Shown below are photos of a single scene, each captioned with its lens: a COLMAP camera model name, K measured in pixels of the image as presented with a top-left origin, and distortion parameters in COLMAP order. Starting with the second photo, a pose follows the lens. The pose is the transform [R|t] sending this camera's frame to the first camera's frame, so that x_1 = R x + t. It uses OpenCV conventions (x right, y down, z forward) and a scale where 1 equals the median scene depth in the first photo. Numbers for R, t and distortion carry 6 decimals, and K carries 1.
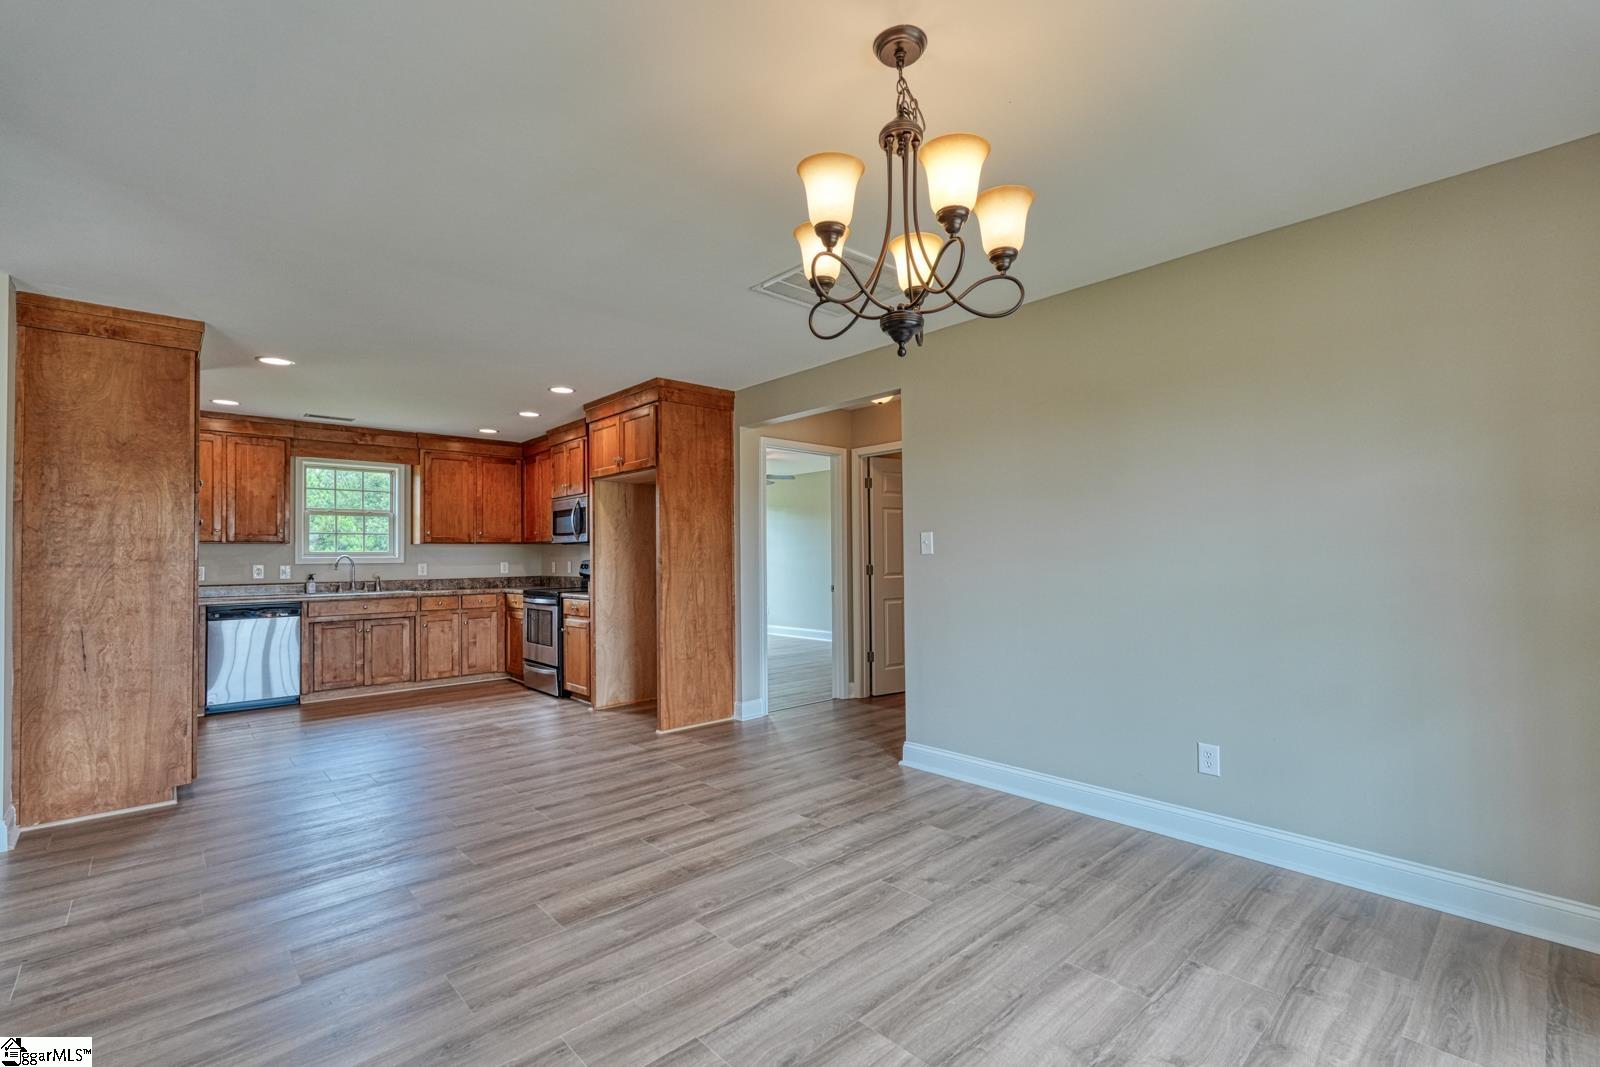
lens RADIAL K [[698.6, 0, 798.5], [0, 698.6, 542.3], [0, 0, 1]] dist [-0.002297, -0.000160]
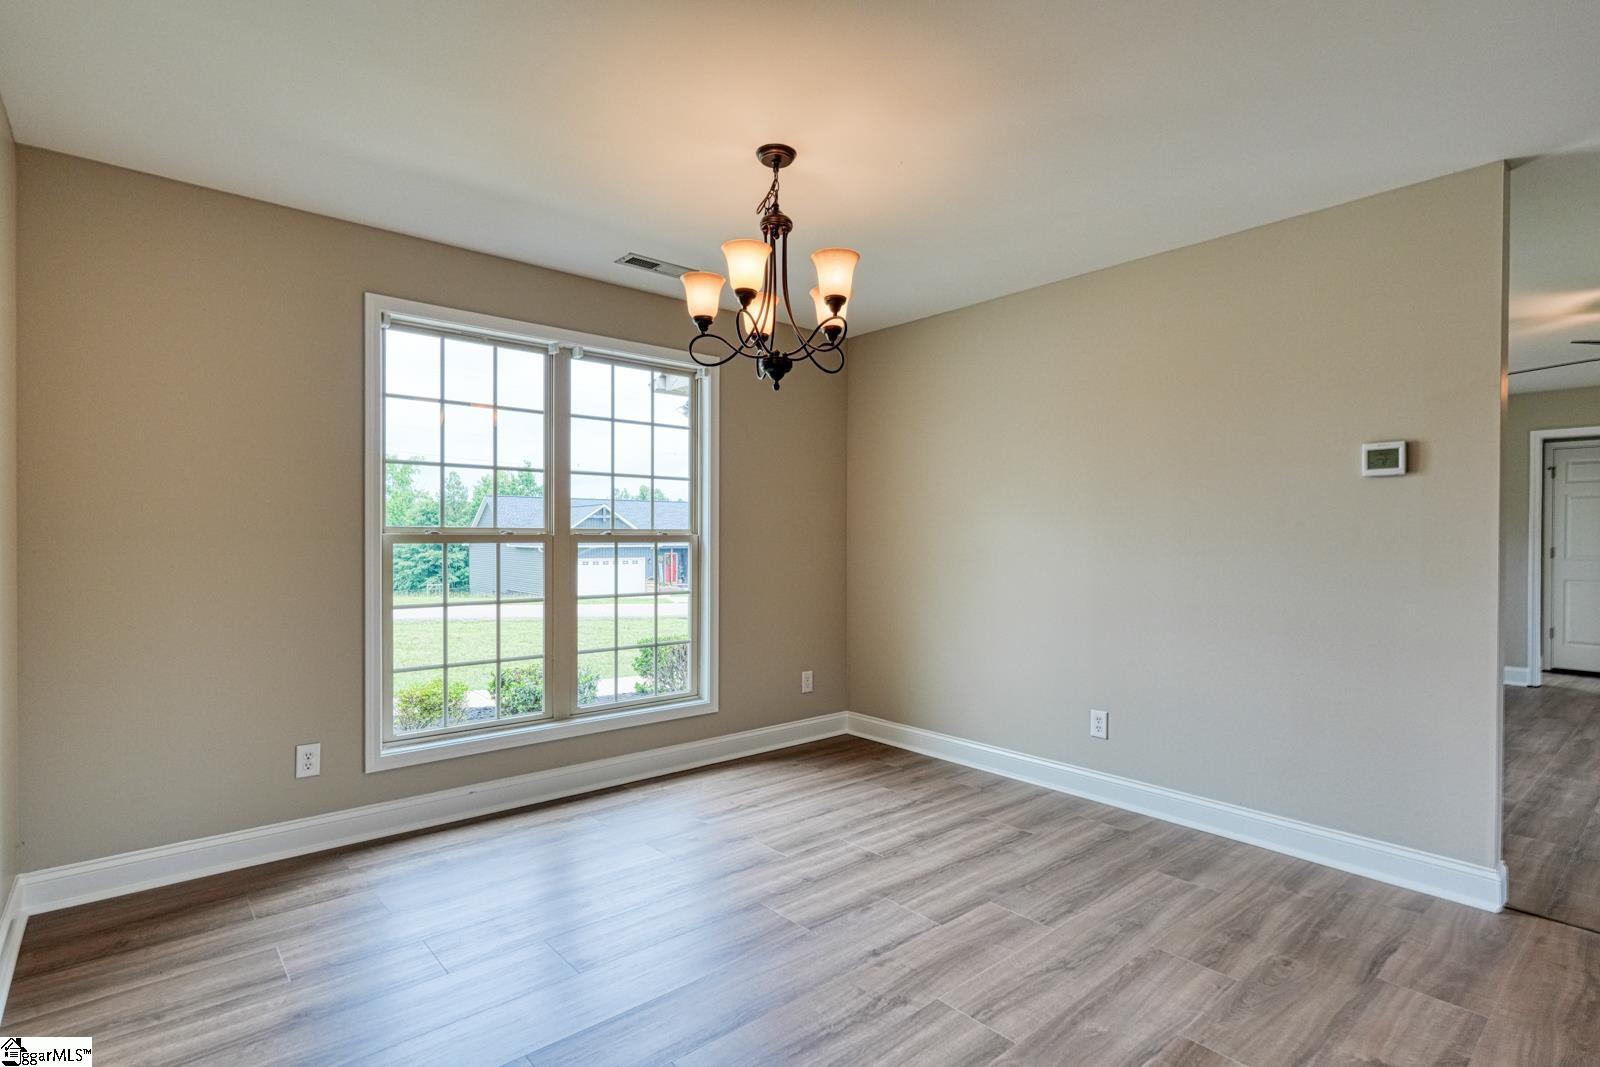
lens RADIAL K [[793.4, 0, 800.3], [0, 793.4, 537.5], [0, 0, 1]] dist [0.000034, -0.000007]
pose [[-0.999507, 0.007148, 0.030575, 0.026468], [0.006595, 0.999813, -0.018159, 0.018584], [-0.030699, -0.017948, -0.999368, 1.112462]]
